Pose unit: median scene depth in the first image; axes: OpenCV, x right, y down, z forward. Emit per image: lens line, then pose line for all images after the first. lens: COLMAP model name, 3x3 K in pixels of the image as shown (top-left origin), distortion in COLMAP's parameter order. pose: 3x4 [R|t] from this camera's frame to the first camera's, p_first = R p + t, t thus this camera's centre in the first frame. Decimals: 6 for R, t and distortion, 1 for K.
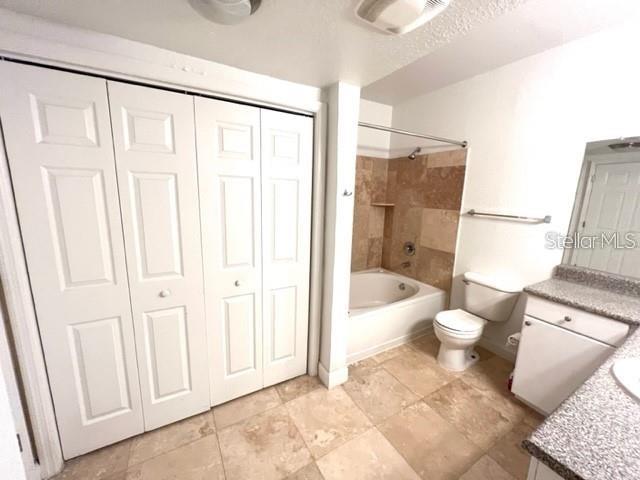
lens RADIAL K [[256.3, 0, 317.2], [0, 256.3, 240.2], [0, 0, 1]] dist [-0.003088, 0.000193]
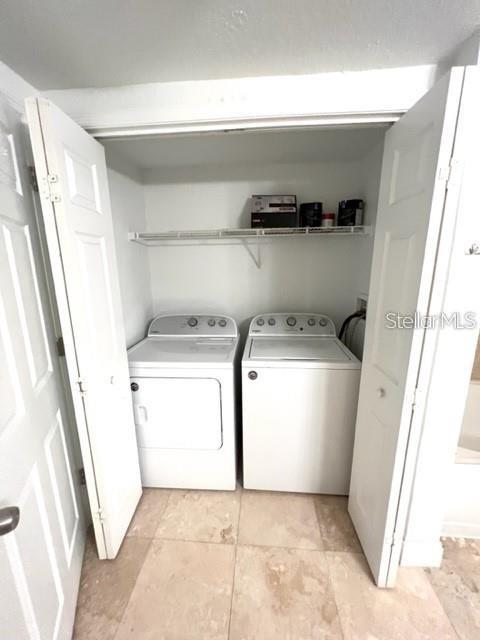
lens RADIAL K [[256.3, 0, 239.5], [0, 256.3, 322.0], [0, 0, 1]] dist [-0.003088, 0.000193]
pose [[0.823582, 0.102507, -0.557858, 0.007744], [-0.081064, 0.994709, 0.063102, -0.034118], [0.561375, -0.006747, 0.827534, 0.305549]]
